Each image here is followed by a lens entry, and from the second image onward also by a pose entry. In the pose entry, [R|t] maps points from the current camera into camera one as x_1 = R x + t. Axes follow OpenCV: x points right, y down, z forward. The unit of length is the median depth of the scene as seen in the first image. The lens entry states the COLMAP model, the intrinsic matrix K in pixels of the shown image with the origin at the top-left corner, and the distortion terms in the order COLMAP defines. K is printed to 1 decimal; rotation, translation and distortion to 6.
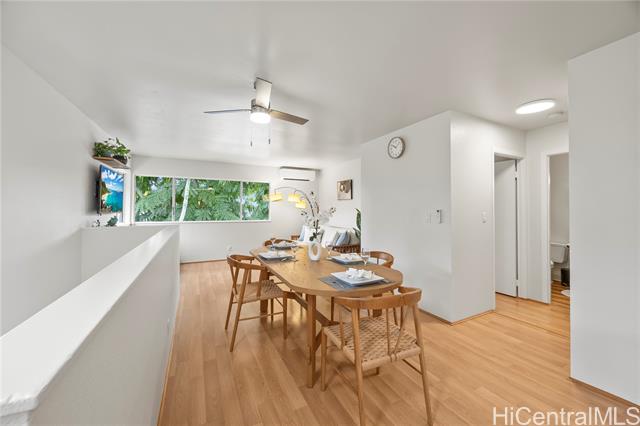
lens RADIAL K [[239.4, 0, 320.0], [0, 239.4, 213.0], [0, 0, 1]] dist [-0.000054, 0.000042]
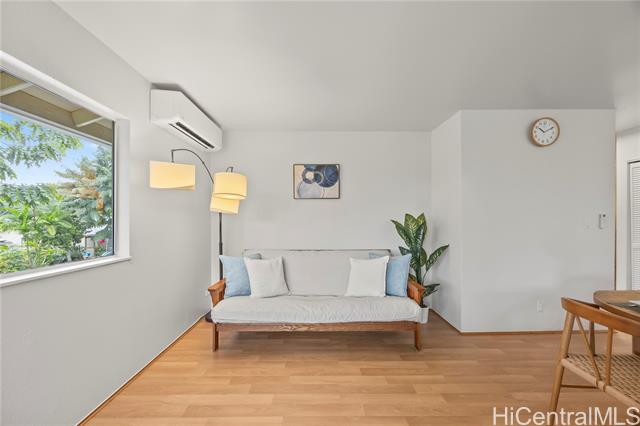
lens RADIAL K [[239.4, 0, 320.0], [0, 239.4, 213.0], [0, 0, 1]] dist [-0.000054, 0.000042]
pose [[0.458325, 0.017367, 0.888615, -0.396022], [0.014446, 0.999531, -0.026986, -0.009186], [-0.888667, 0.025206, 0.457860, 0.782685]]
